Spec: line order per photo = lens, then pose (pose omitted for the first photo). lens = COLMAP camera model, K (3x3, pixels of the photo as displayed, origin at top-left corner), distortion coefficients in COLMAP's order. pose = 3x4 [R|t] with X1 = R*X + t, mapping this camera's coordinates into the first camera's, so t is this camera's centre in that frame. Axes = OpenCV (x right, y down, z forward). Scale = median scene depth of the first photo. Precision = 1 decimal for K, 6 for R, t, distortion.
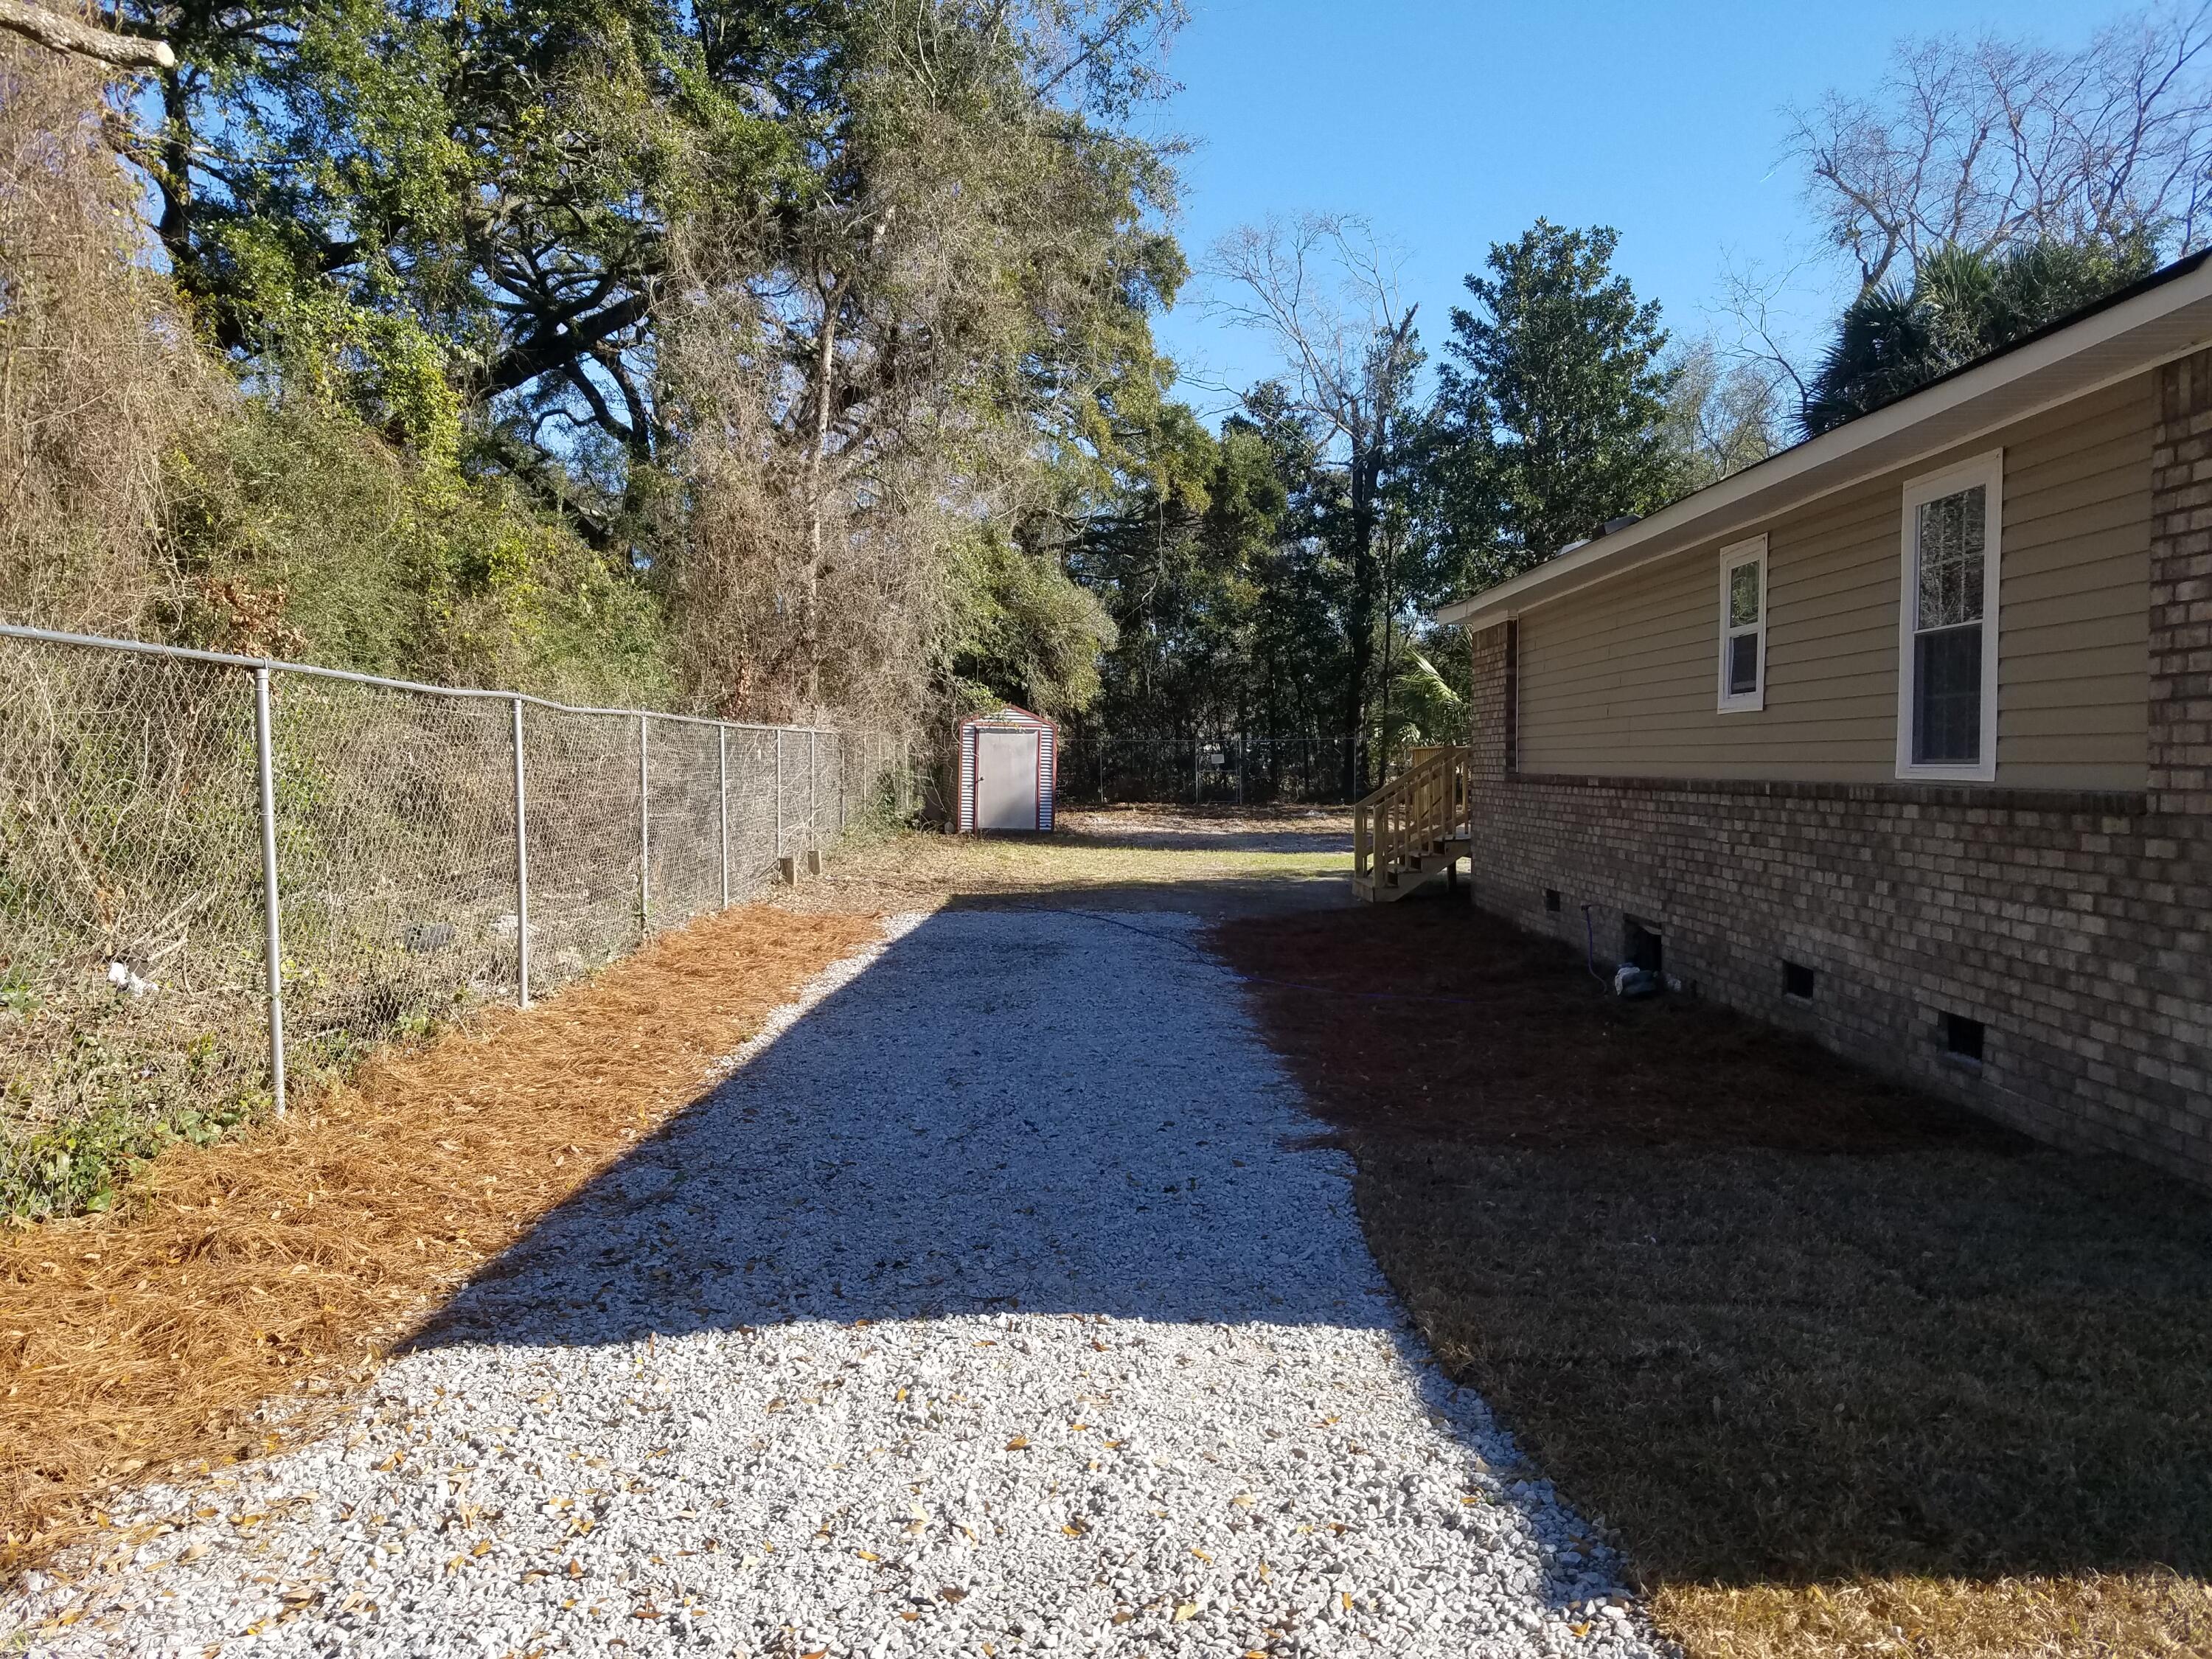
lens RADIAL K [[1672.4, 0, 1108.8], [0, 1672.4, 885.1], [0, 0, 1]] dist [0.200543, -0.340366]
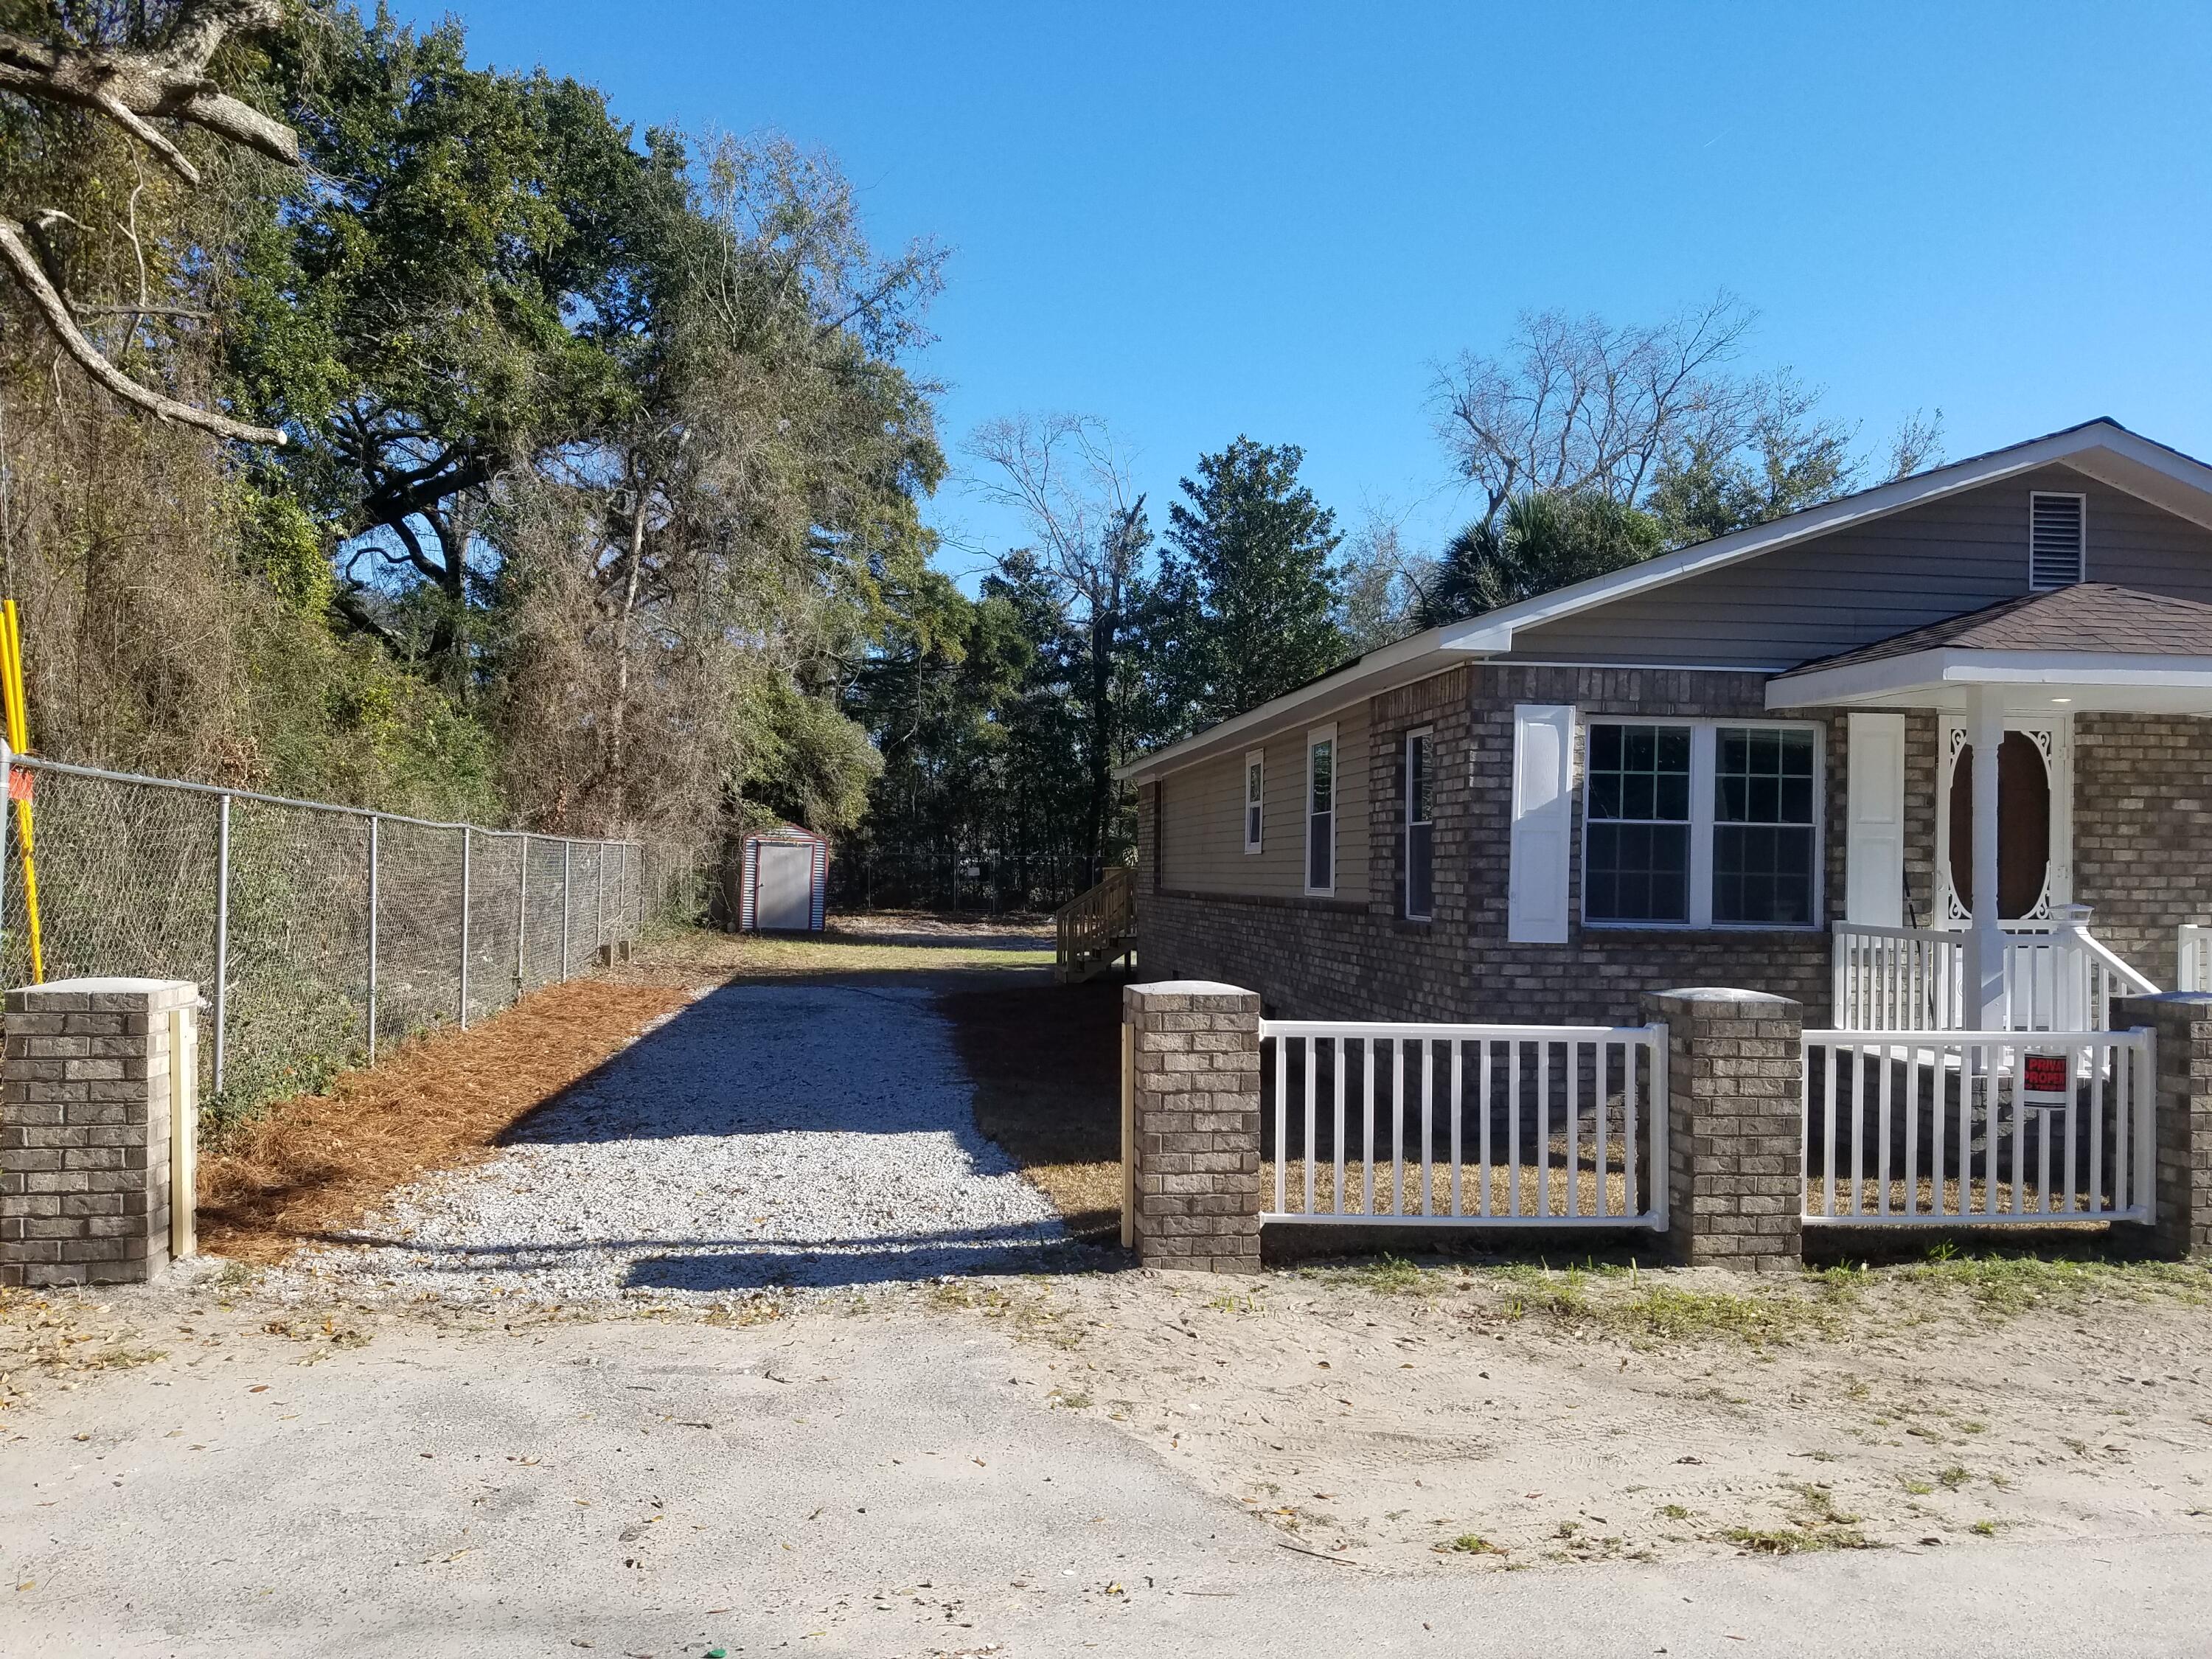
lens RADIAL K [[1672.4, 0, 1108.8], [0, 1672.4, 885.1], [0, 0, 1]] dist [0.200543, -0.340366]
pose [[0.990860, 0.019386, 0.133498, 0.005710], [-0.010468, 0.997686, -0.067183, 0.010820], [-0.134491, 0.065171, 0.988769, -0.162897]]
